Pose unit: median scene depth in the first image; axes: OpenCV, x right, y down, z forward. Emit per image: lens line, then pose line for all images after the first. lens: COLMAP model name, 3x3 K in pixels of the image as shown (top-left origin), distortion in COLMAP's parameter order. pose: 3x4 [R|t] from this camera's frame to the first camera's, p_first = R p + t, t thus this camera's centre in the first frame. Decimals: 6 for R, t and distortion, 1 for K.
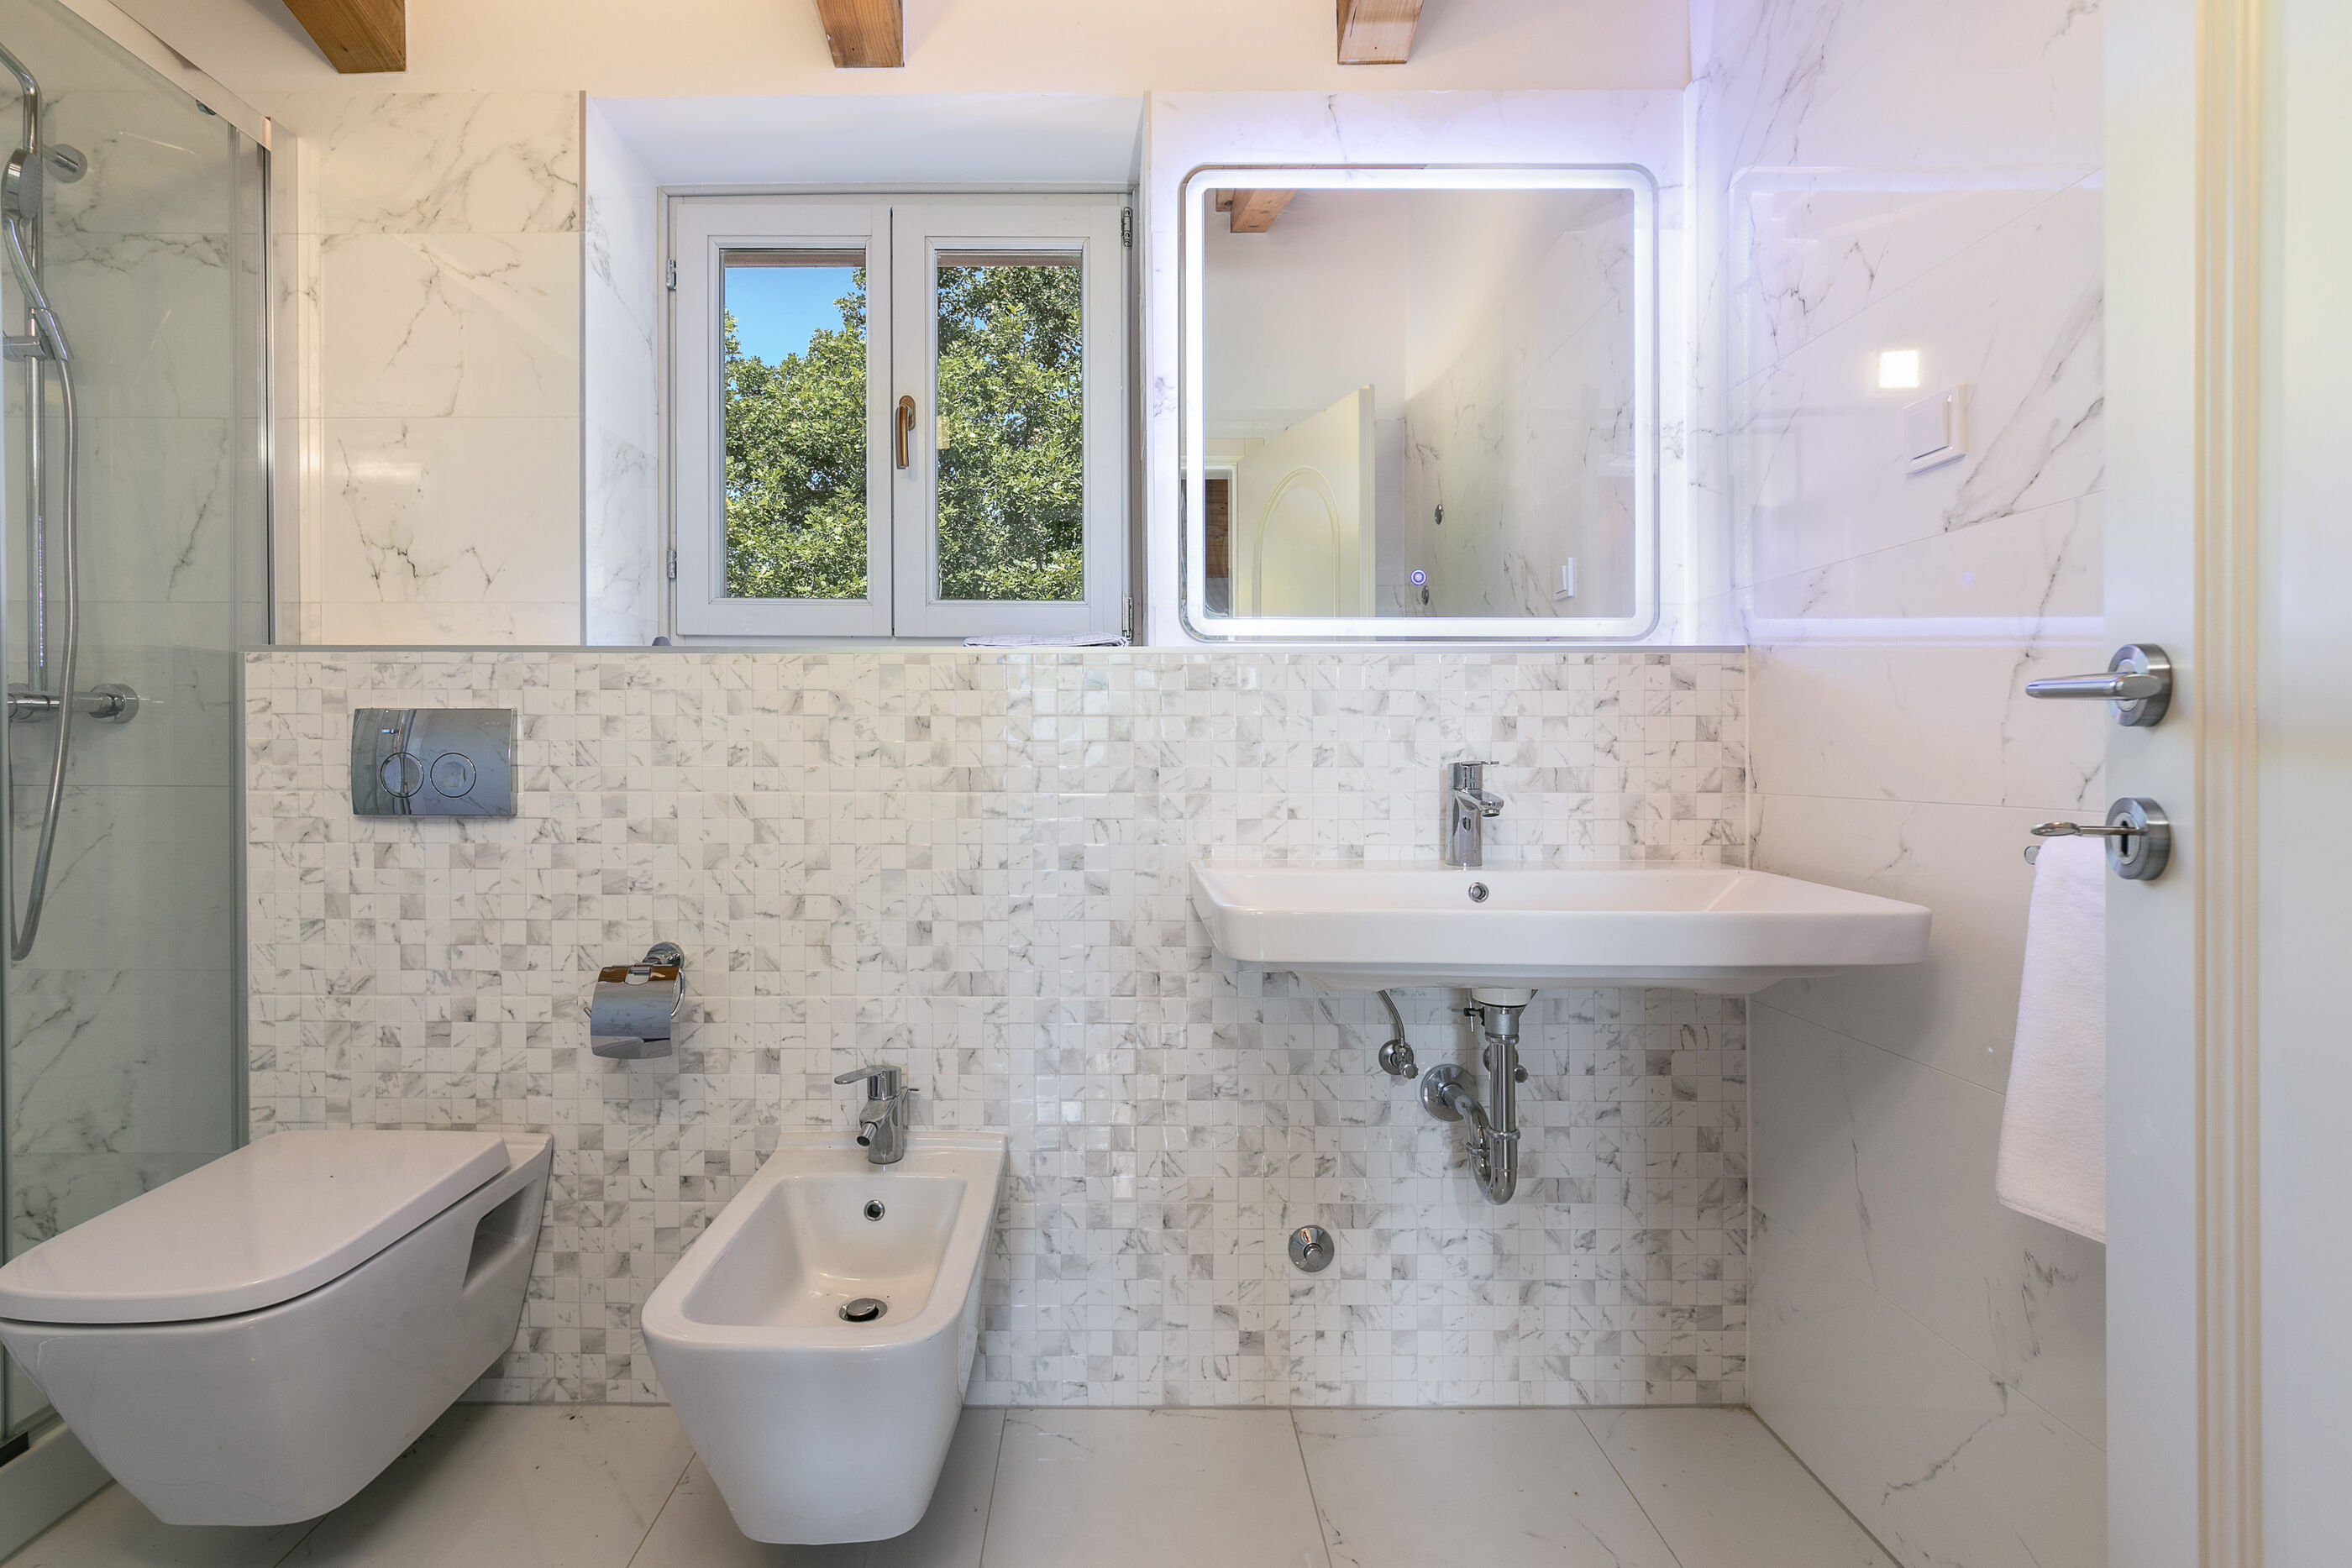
lens RADIAL K [[1015.7, 0, 1082.1], [0, 1015.7, 761.4], [0, 0, 1]] dist [-0.006037, 0.002473]
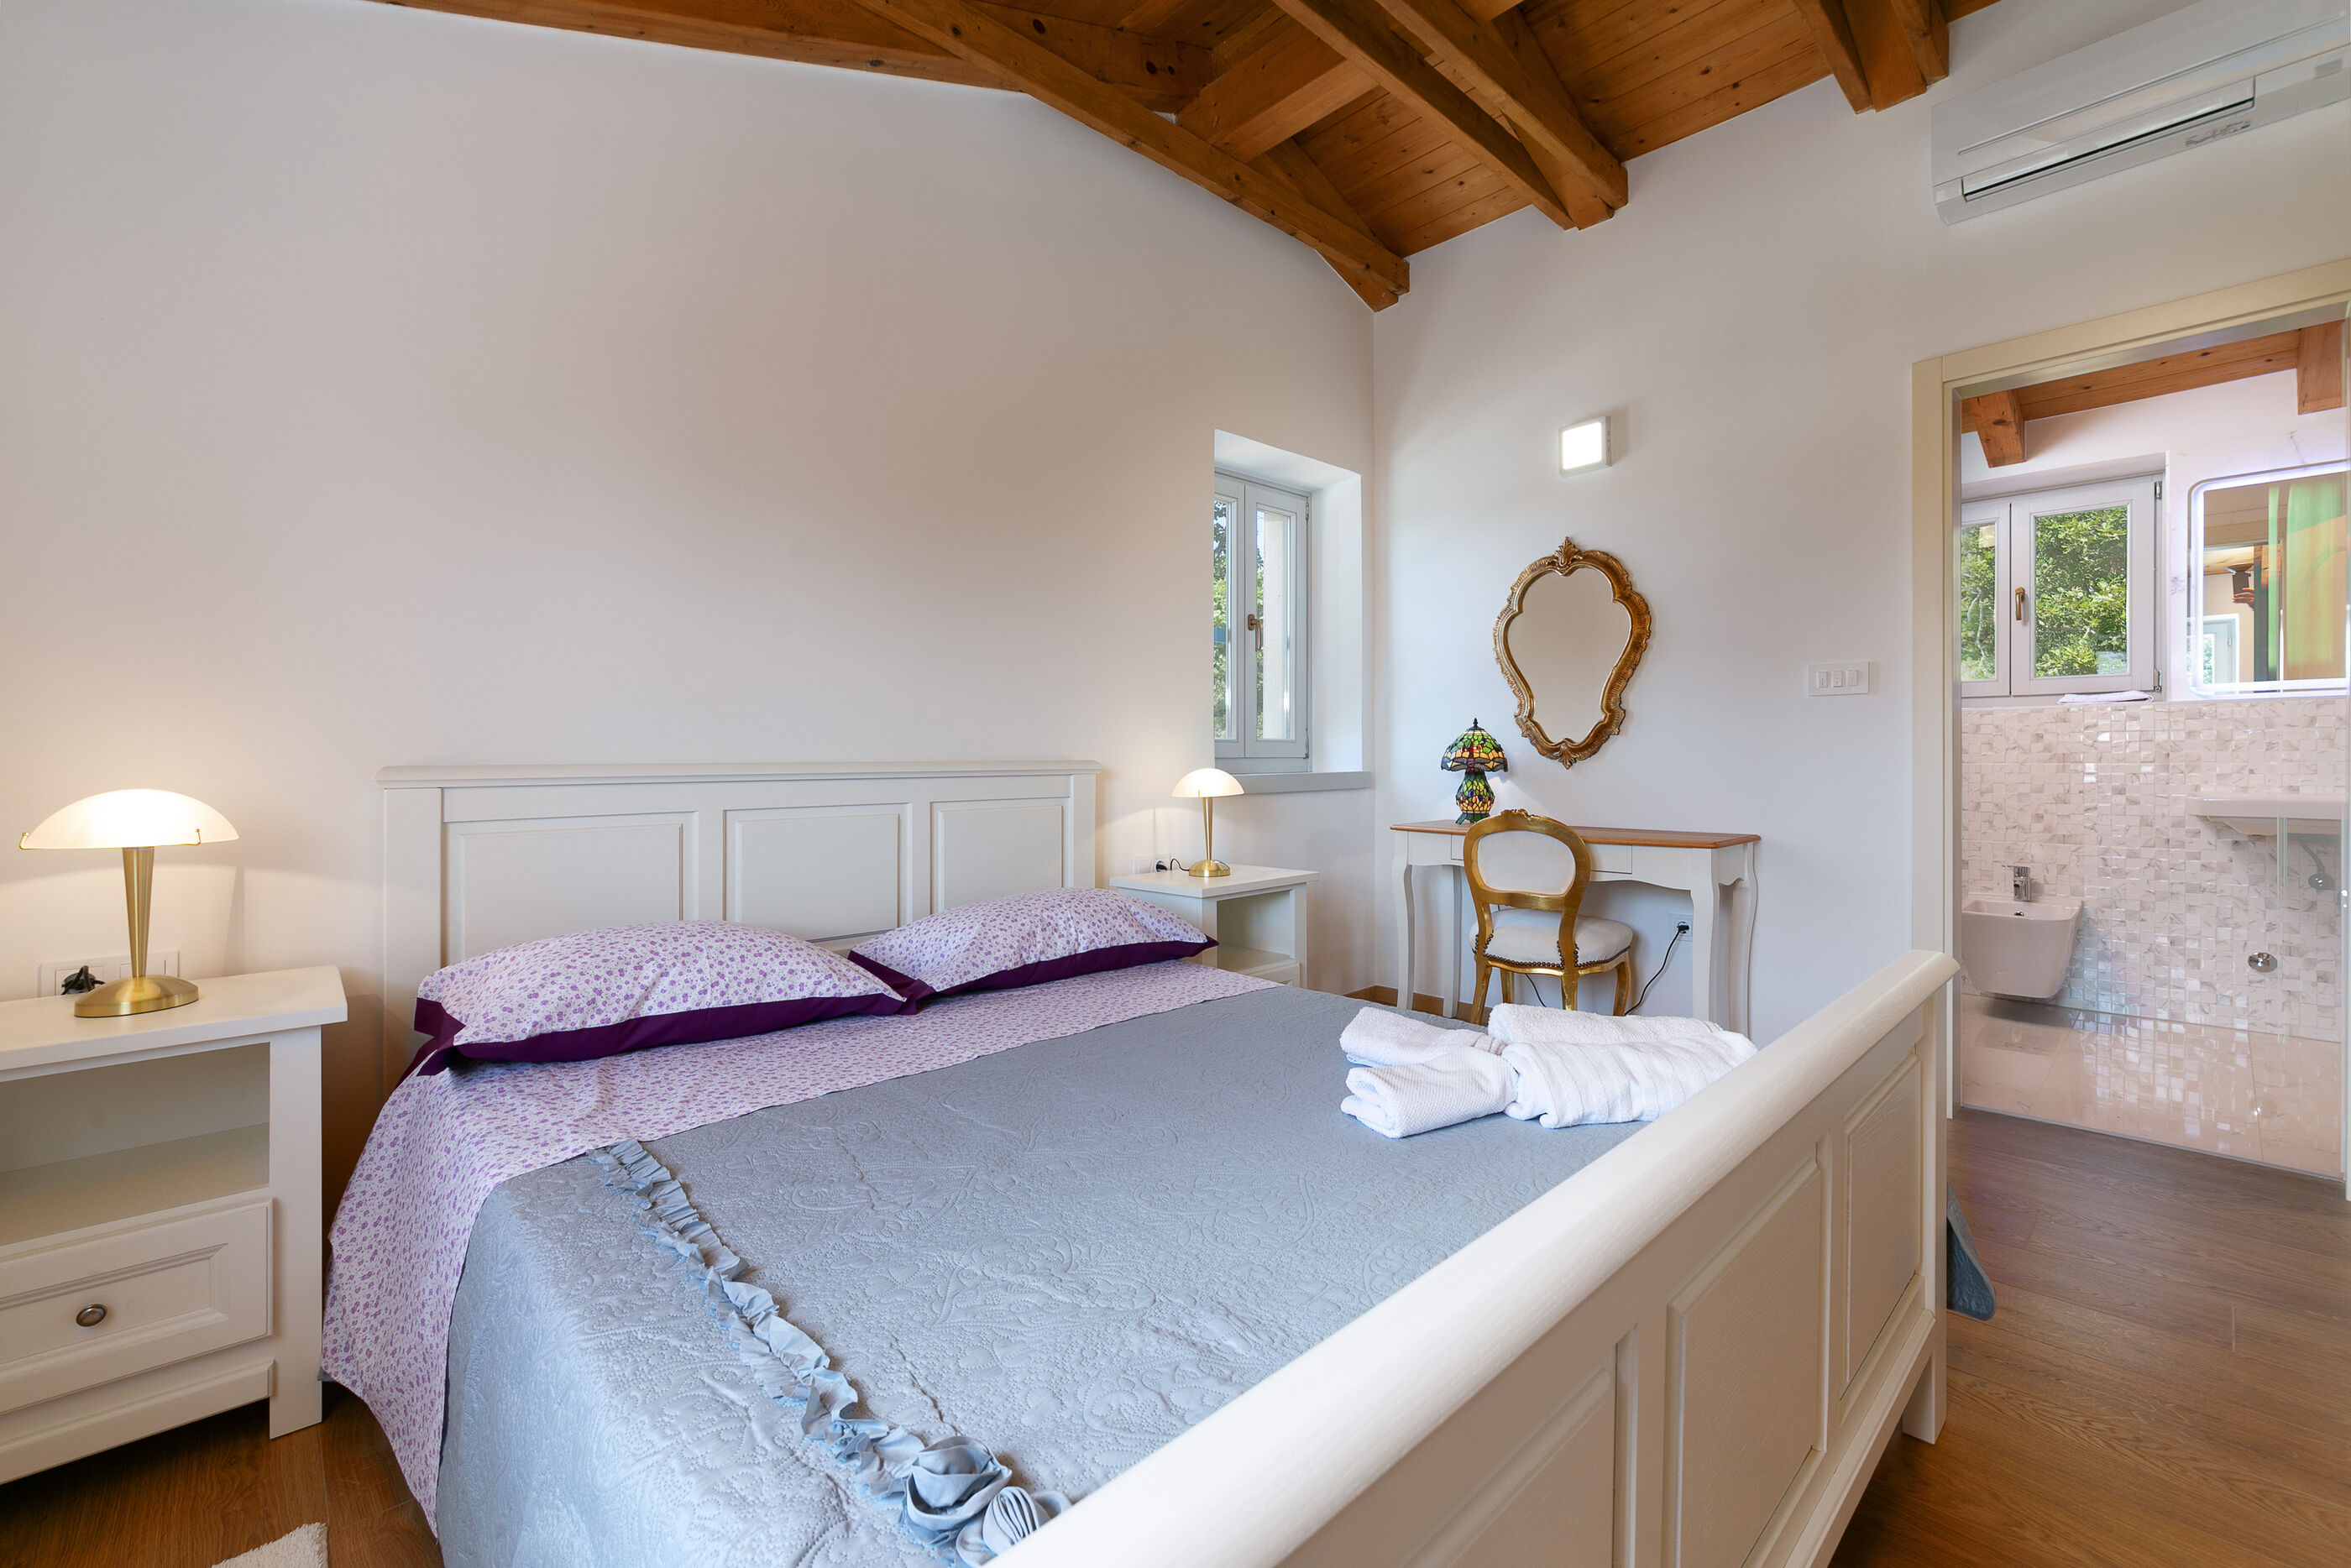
lens RADIAL K [[1015.2, 0, 1161.9], [0, 1015.2, 769.8], [0, 0, 1]] dist [-0.006037, 0.002473]
pose [[0.718166, 0.003183, -0.695865, 0.029648], [0.010222, 0.999833, 0.015123, -0.013435], [0.695797, -0.017975, 0.718014, -2.331200]]
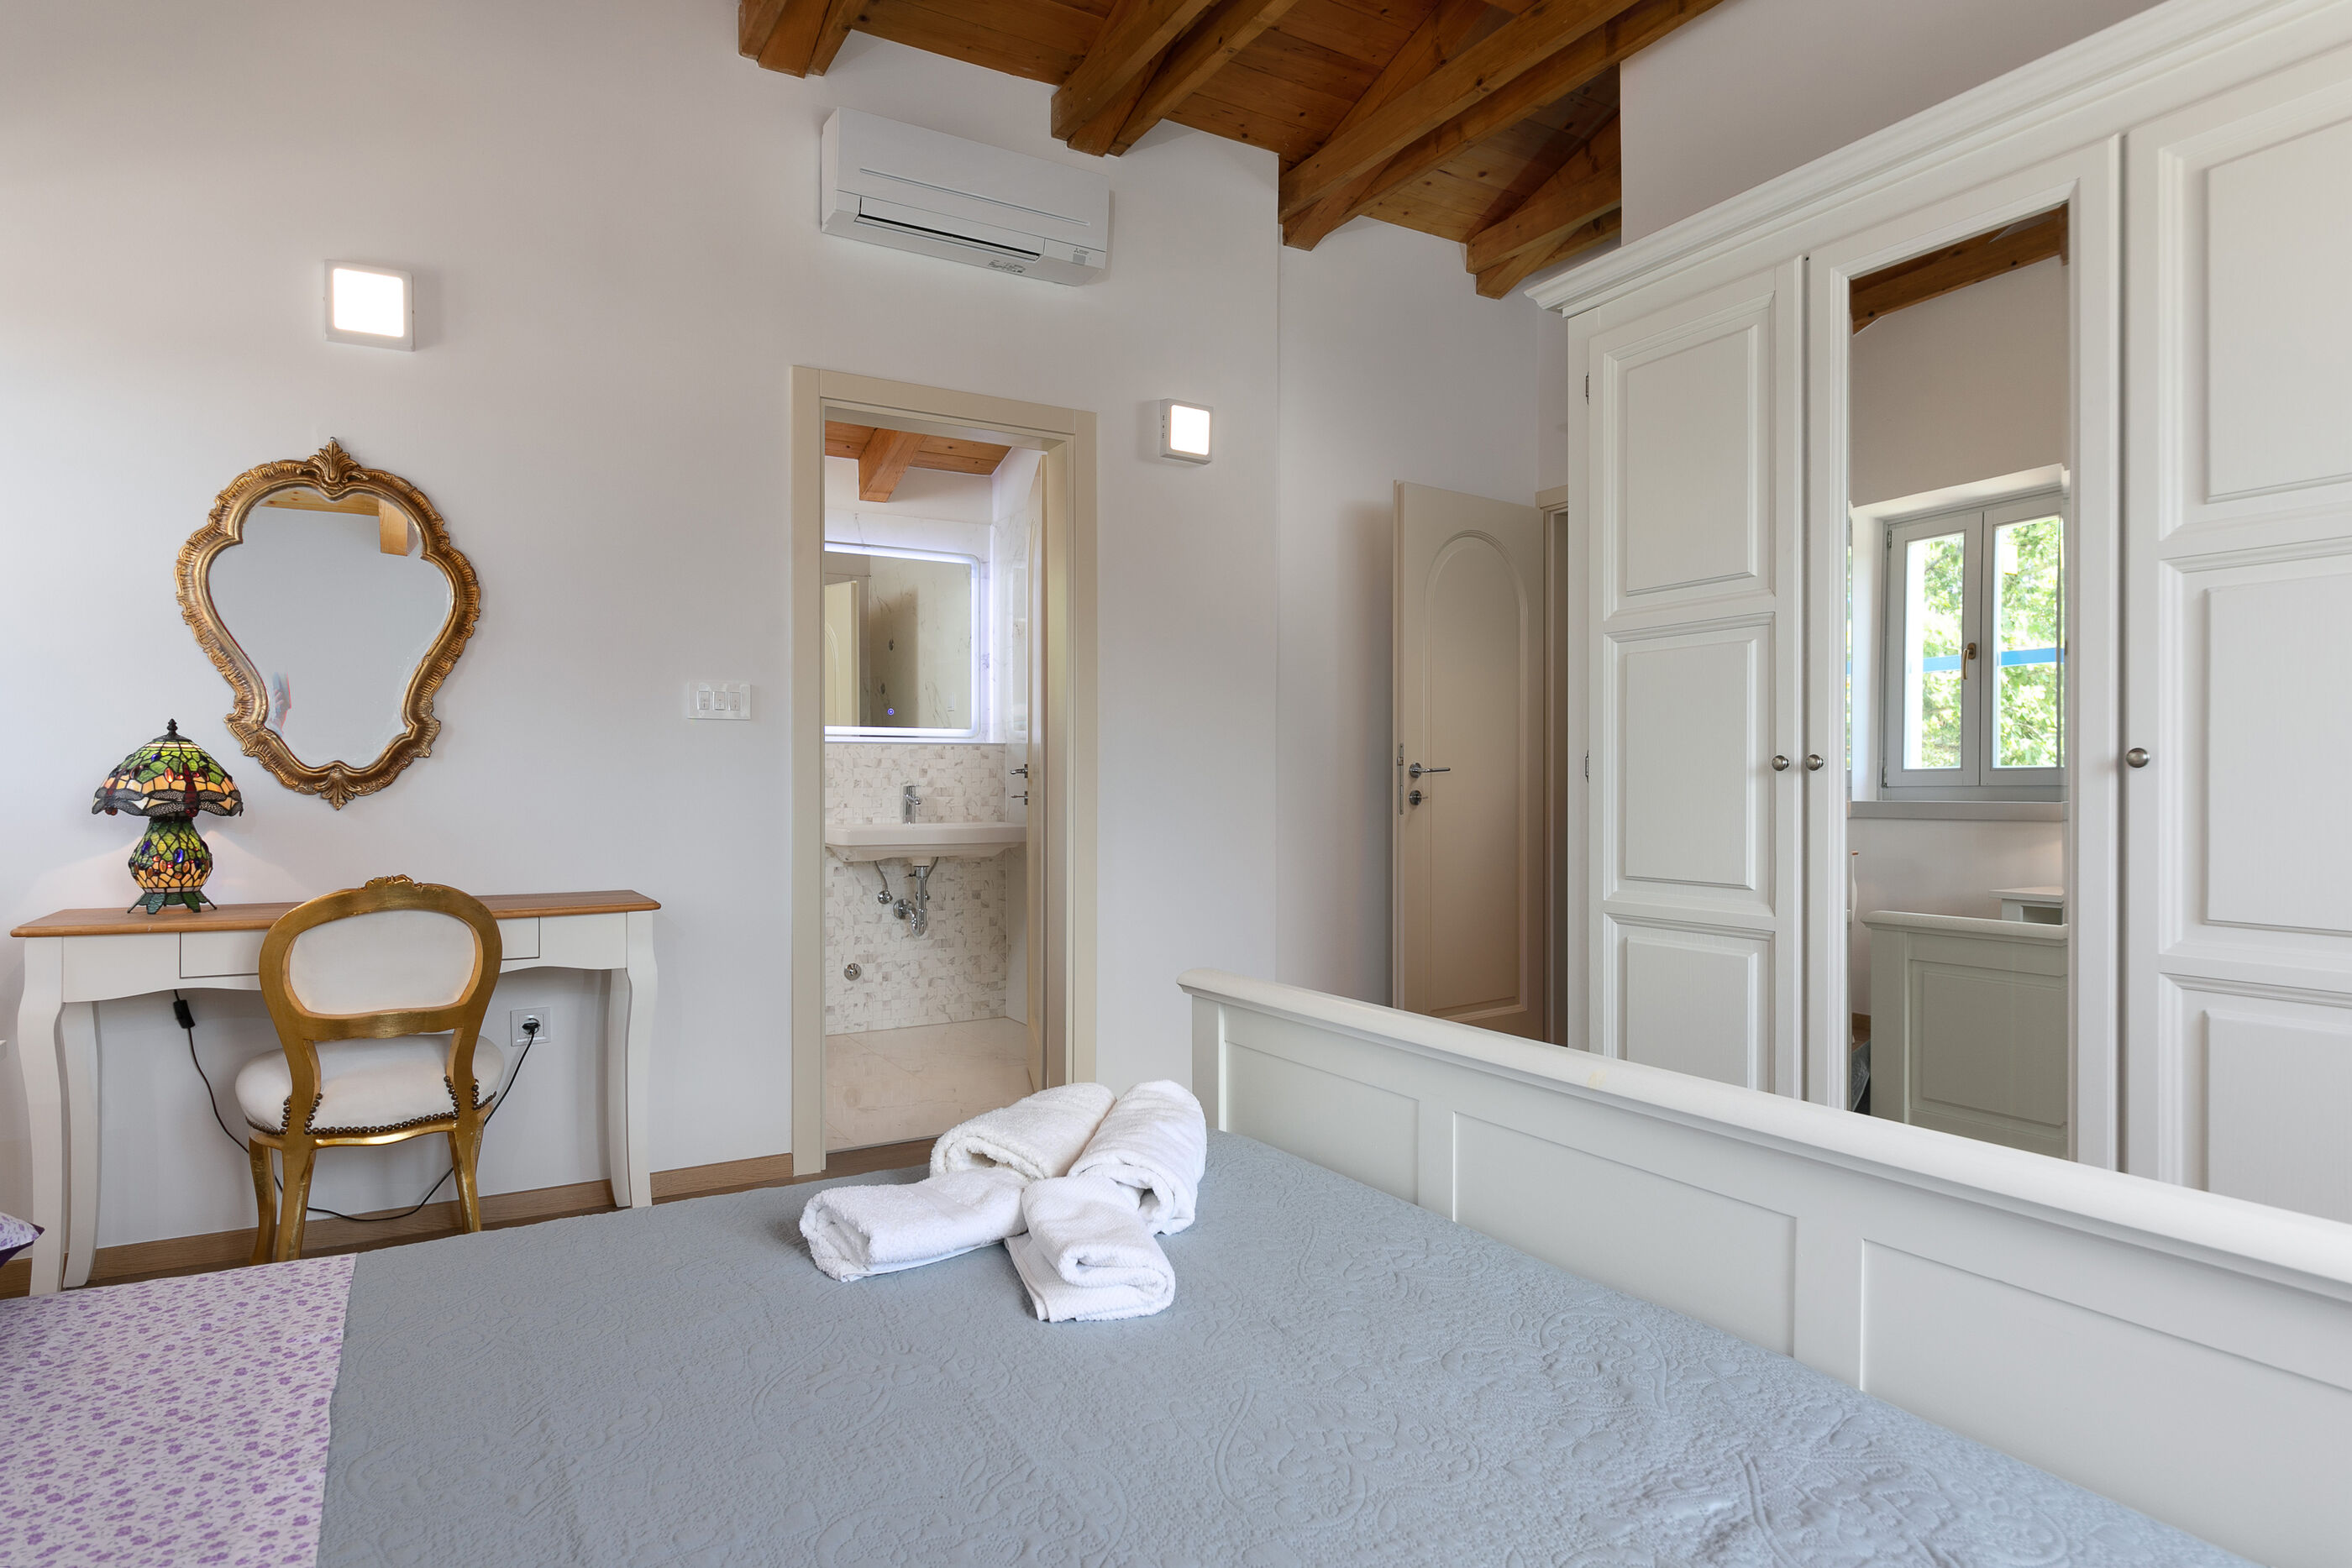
lens RADIAL K [[1305.7, 0, 1192.7], [0, 1305.7, 798.0], [0, 0, 1]] dist [0.024542, -0.000099]
pose [[0.836981, -0.006038, 0.547199, -0.873600], [-0.001545, 0.999909, 0.013397, -0.014354], [-0.547230, -0.012059, 0.836895, -2.271429]]
